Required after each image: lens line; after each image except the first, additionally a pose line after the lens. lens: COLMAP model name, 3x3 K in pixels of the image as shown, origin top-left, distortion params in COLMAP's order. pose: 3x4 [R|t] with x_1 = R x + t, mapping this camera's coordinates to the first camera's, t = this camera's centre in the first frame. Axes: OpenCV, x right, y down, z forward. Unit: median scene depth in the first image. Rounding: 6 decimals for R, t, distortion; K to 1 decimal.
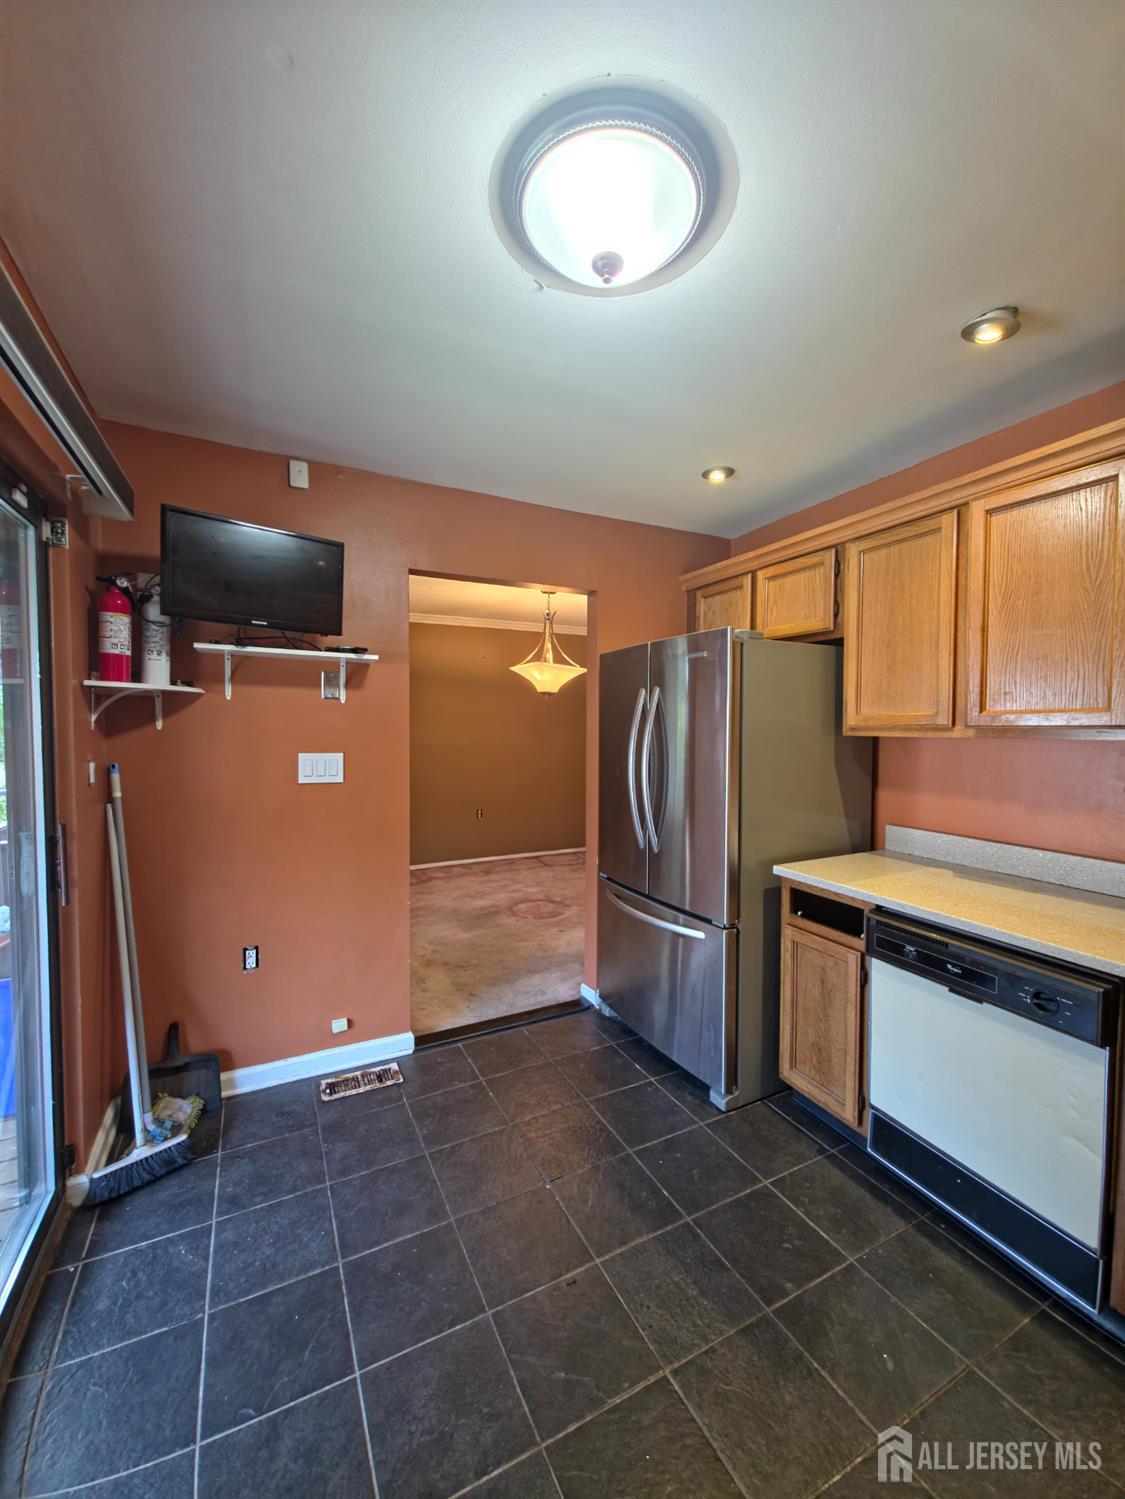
lens RADIAL K [[593.5, 0, 562.7], [0, 593.5, 745.3], [0, 0, 1]] dist [0.003737, -0.005214]
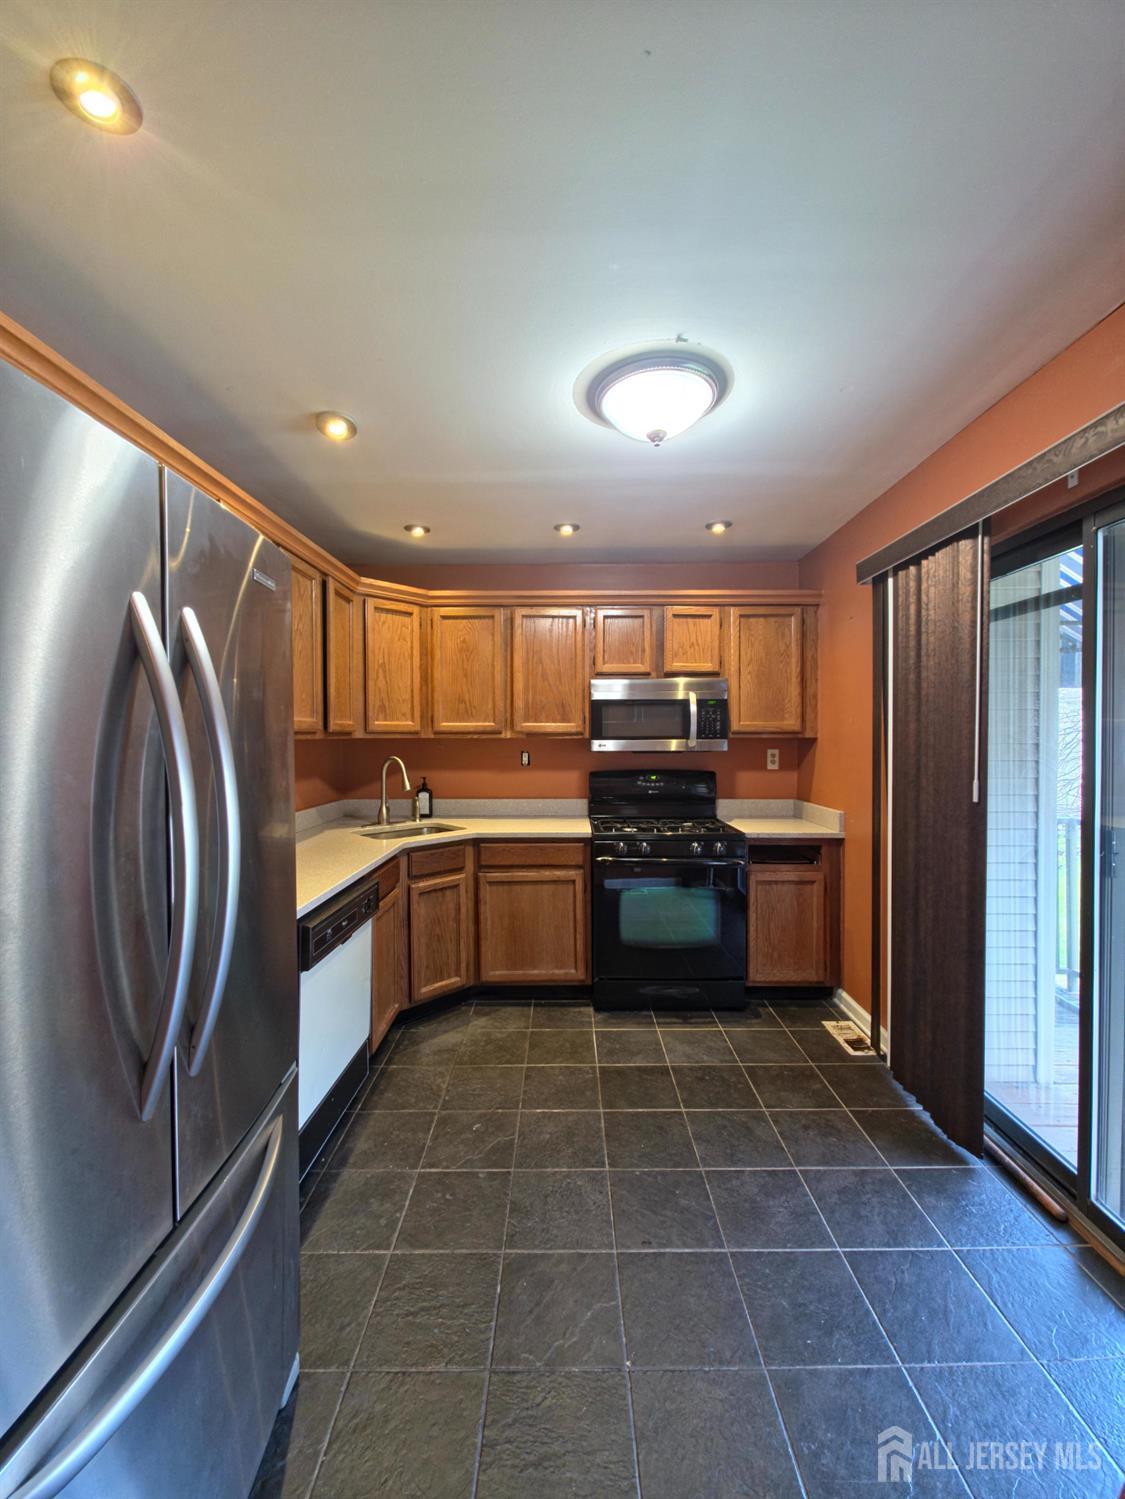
lens RADIAL K [[593.5, 0, 564.4], [0, 593.5, 749.0], [0, 0, 1]] dist [0.003737, -0.005214]
pose [[-0.889031, -0.006813, 0.457796, -0.369541], [0.012349, 0.999169, 0.038850, -0.037669], [-0.457680, 0.040192, -0.888208, 2.167779]]
